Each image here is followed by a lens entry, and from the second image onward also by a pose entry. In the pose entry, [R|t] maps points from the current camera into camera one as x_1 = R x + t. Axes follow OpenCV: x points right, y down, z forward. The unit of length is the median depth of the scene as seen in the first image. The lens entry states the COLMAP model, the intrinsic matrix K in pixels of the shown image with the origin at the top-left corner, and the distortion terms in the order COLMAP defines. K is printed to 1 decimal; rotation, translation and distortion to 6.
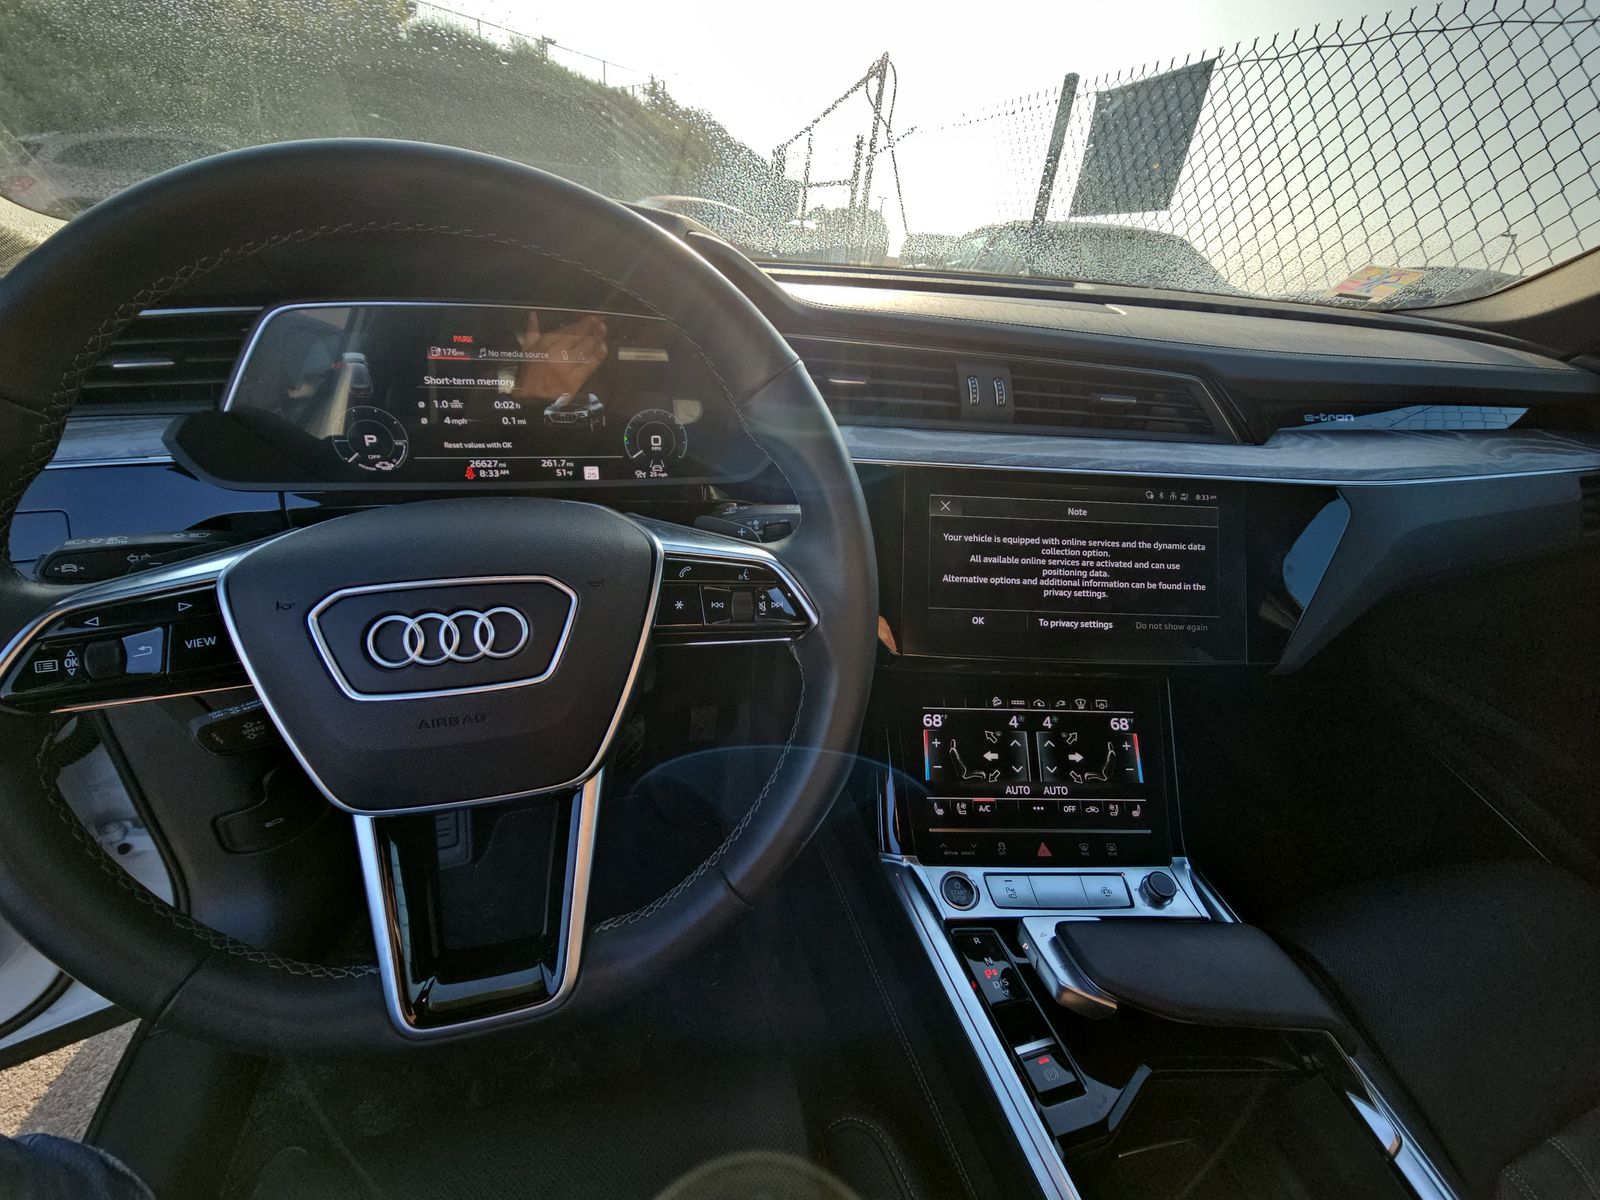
lens RADIAL K [[652.5, 0, 794.6], [0, 652.5, 597.4], [0, 0, 1]] dist [0.016041, -0.009950]
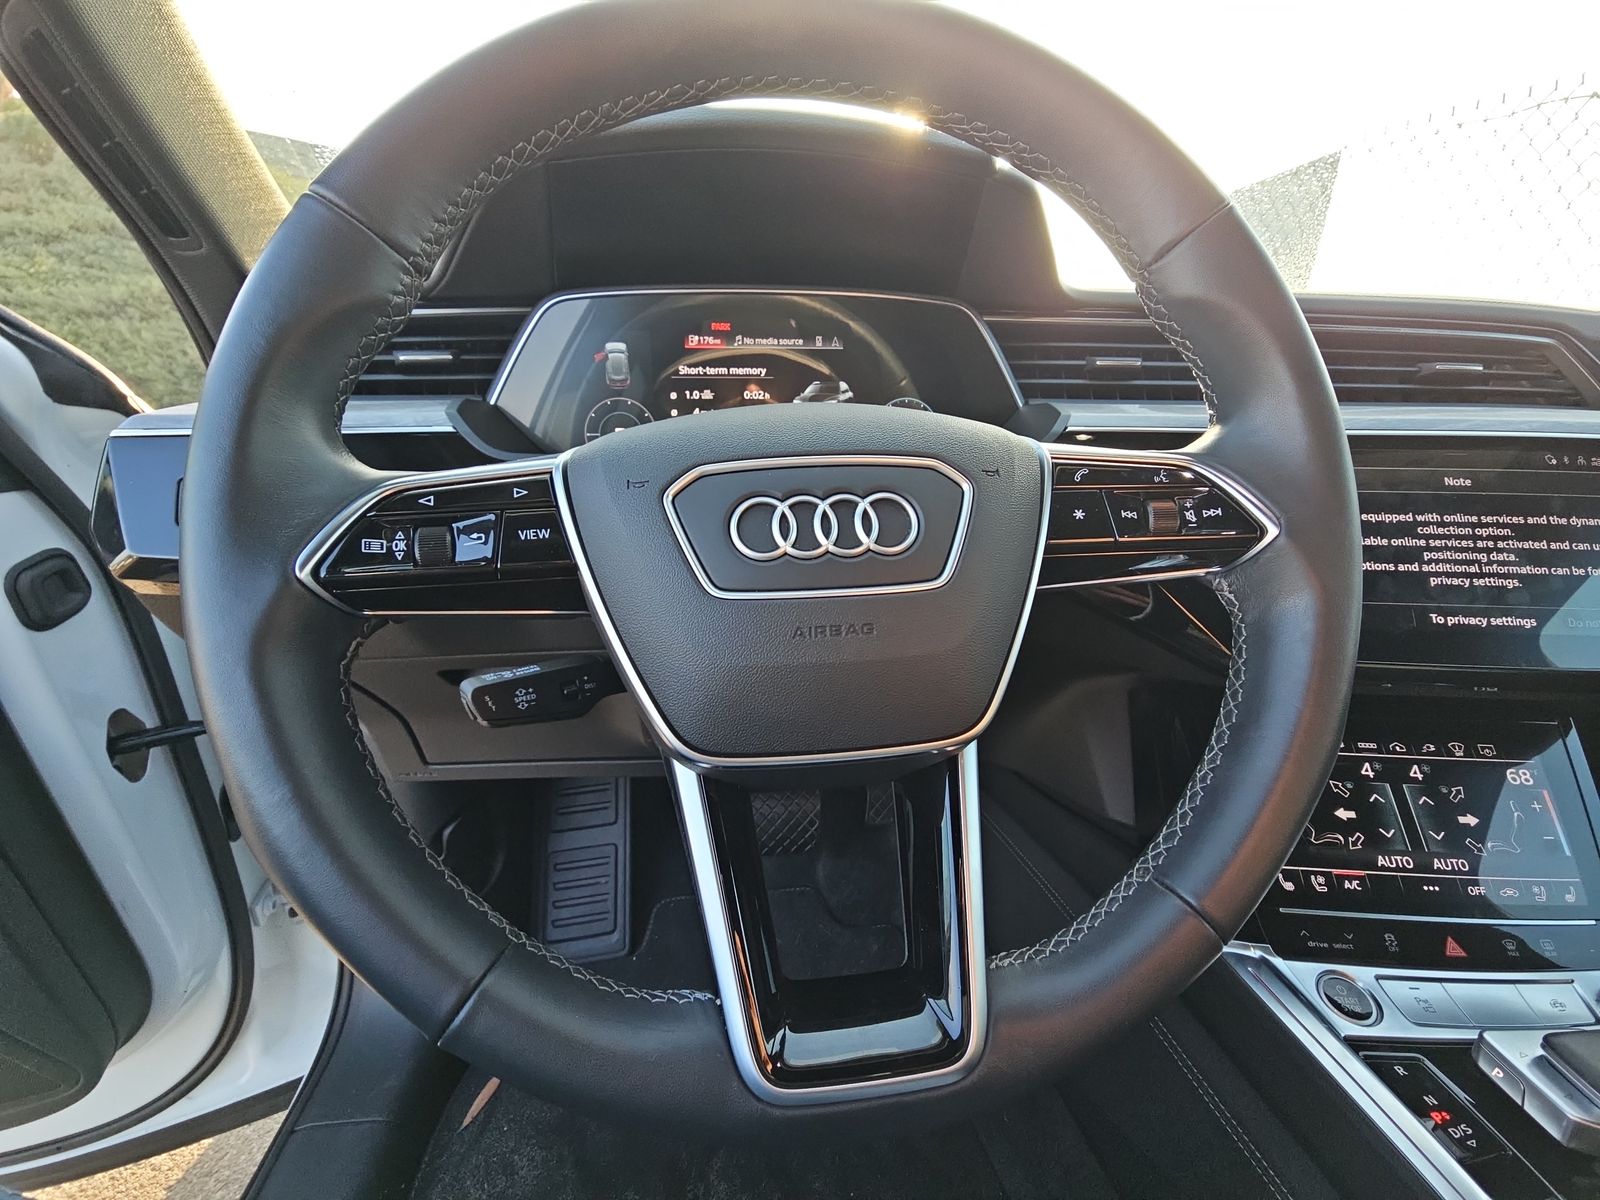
lens RADIAL K [[652.5, 0, 794.6], [0, 652.5, 597.4], [0, 0, 1]] dist [0.016041, -0.009950]
pose [[0.990011, -0.015199, -0.140168, -0.252943], [-0.010123, 0.983944, -0.178191, 0.156963], [0.140626, 0.177830, 0.973961, 0.140931]]
